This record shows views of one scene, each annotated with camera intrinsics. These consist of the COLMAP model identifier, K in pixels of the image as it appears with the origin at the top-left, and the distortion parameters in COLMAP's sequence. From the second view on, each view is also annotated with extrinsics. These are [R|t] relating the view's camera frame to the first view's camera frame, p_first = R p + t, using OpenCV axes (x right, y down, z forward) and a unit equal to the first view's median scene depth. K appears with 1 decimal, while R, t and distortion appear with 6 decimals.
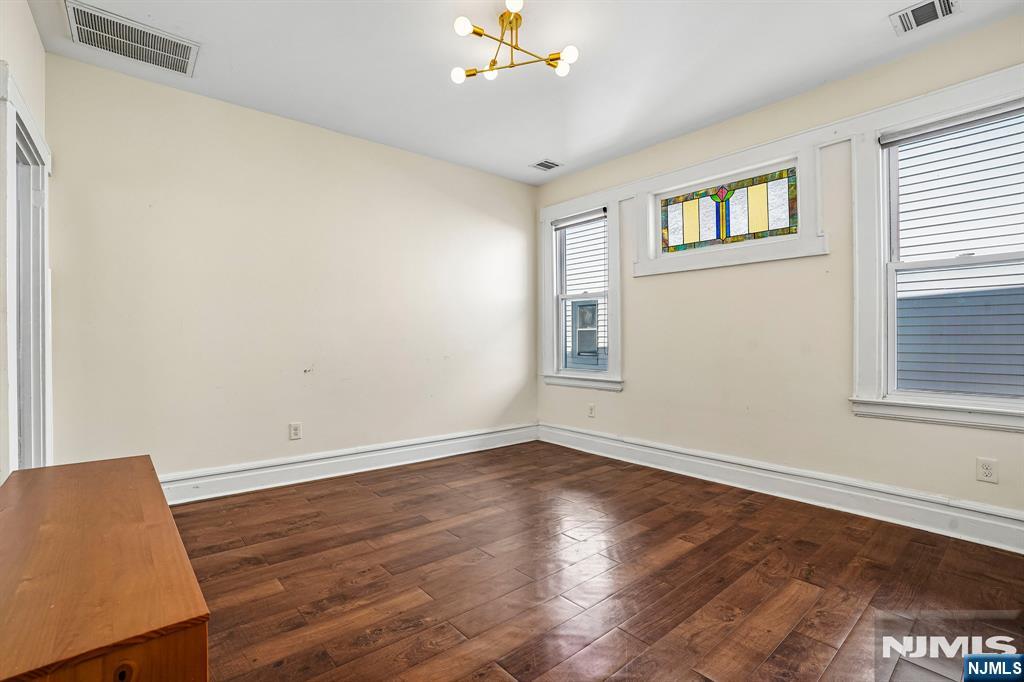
lens RADIAL K [[471.4, 0, 513.1], [0, 471.4, 339.5], [0, 0, 1]] dist [-0.055247, 0.005986]
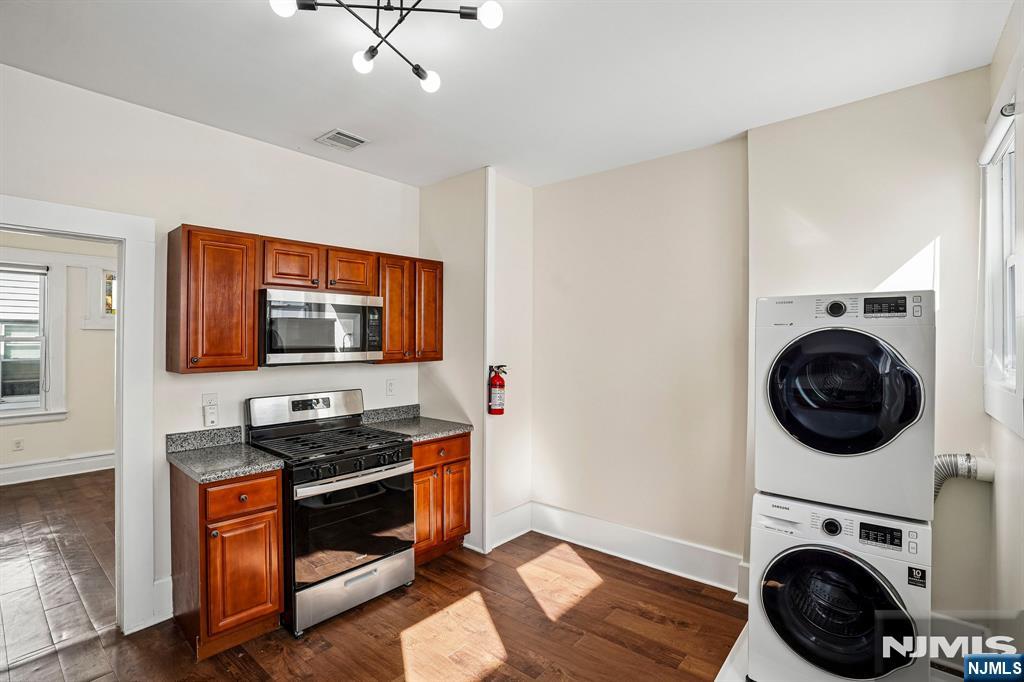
lens RADIAL K [[471.4, 0, 513.0], [0, 471.4, 339.7], [0, 0, 1]] dist [-0.055247, 0.005986]
pose [[-0.155650, -0.002671, 0.987809, -1.120309], [0.010063, 0.999940, 0.004289, -0.094147], [-0.987761, 0.010607, -0.155614, 0.019973]]
